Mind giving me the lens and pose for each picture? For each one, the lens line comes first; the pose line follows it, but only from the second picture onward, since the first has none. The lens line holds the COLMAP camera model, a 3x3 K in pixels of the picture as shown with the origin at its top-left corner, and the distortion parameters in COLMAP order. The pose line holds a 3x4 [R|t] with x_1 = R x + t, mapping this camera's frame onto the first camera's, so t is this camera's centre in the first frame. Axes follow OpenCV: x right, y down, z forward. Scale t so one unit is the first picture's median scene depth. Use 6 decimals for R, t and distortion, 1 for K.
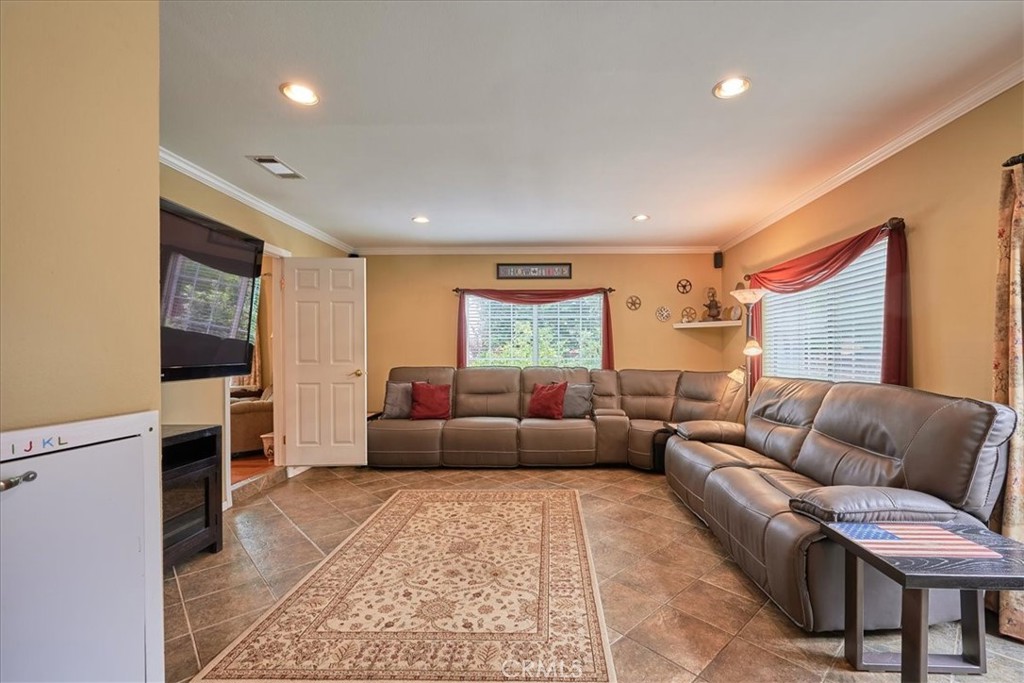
lens RADIAL K [[414.3, 0, 522.0], [0, 414.3, 351.4], [0, 0, 1]] dist [-0.001007, 0.000282]
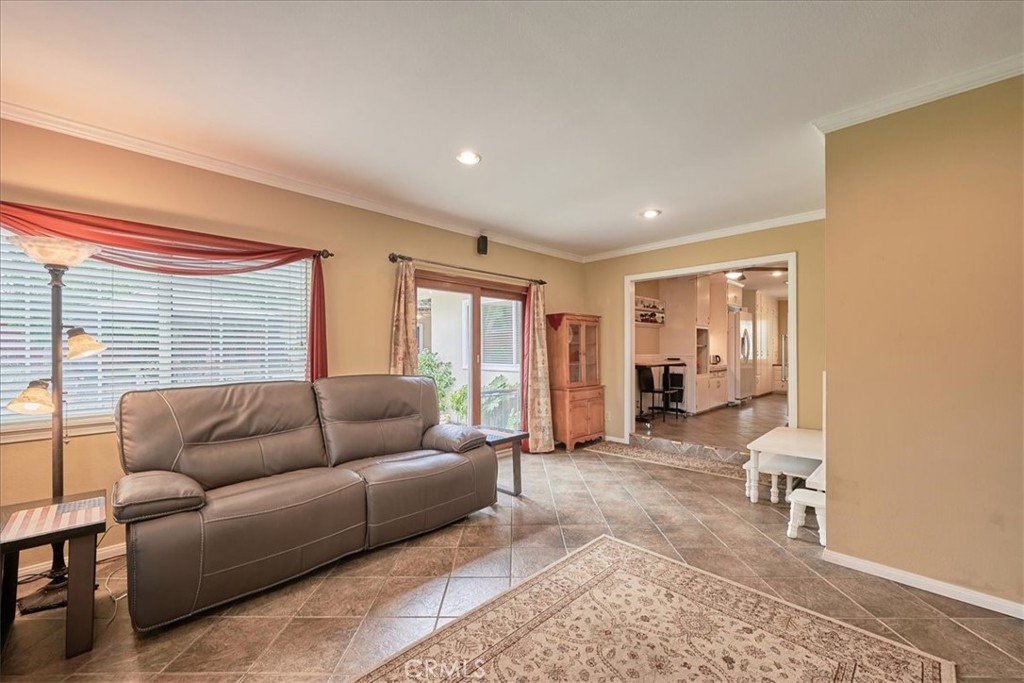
lens RADIAL K [[414.3, 0, 520.7], [0, 414.3, 347.3], [0, 0, 1]] dist [-0.001007, 0.000282]
pose [[-0.749329, 0.011706, 0.662095, -0.214571], [0.004354, 0.999909, -0.012750, 0.001987], [-0.662184, -0.006671, -0.749312, 0.782132]]
